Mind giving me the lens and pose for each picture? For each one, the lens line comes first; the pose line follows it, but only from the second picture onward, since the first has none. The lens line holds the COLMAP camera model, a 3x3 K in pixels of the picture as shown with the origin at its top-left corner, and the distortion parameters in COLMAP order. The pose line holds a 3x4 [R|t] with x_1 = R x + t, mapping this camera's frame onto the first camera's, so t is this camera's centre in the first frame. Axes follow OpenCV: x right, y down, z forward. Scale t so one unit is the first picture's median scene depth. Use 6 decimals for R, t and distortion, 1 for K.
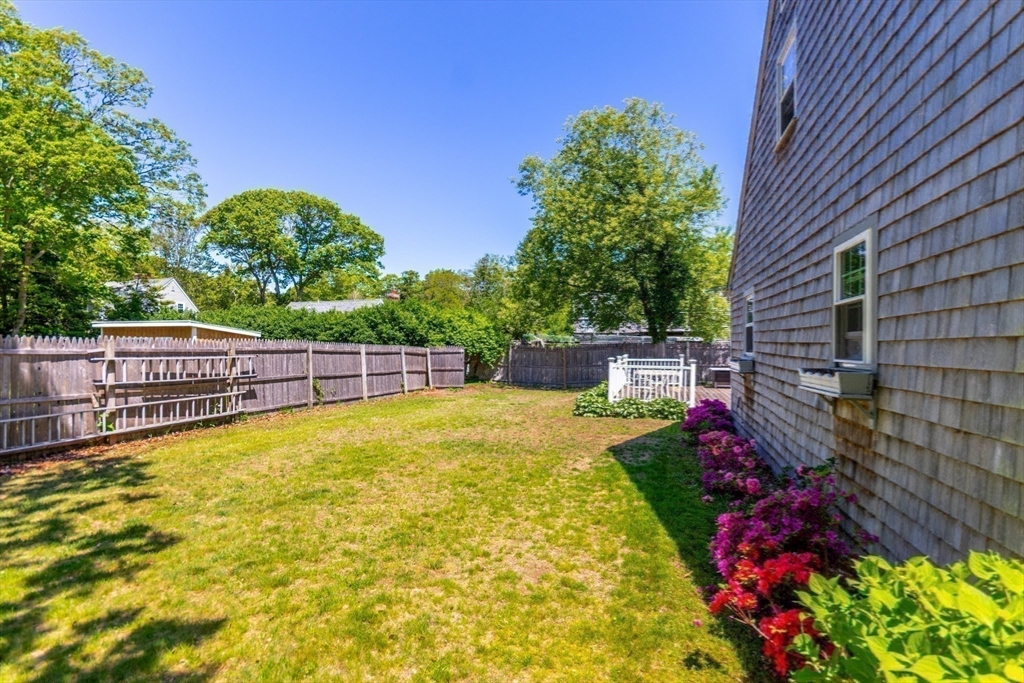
lens RADIAL K [[478.0, 0, 512.0], [0, 478.0, 359.2], [0, 0, 1]] dist [0.001772, 0.000206]
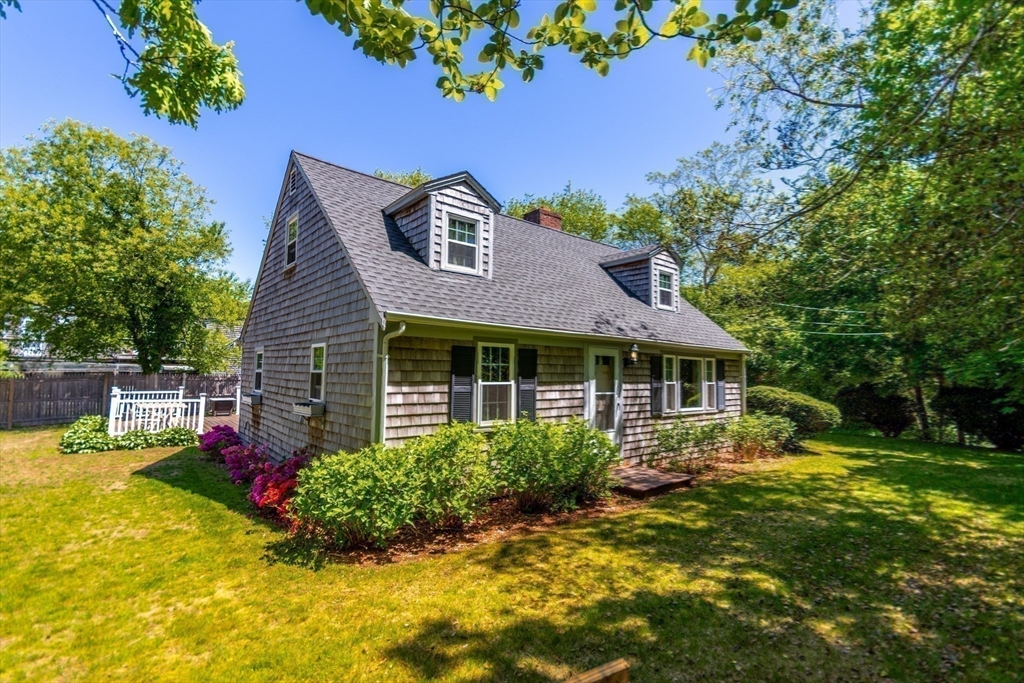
lens RADIAL K [[444.0, 0, 512.0], [0, 444.0, 341.5], [0, 0, 1]] dist [0.001687, 0.000115]
pose [[0.527566, 0.078769, 0.845855, -0.177541], [0.005261, 0.995370, -0.095973, -0.019001], [-0.849498, 0.055082, 0.524709, -0.267125]]
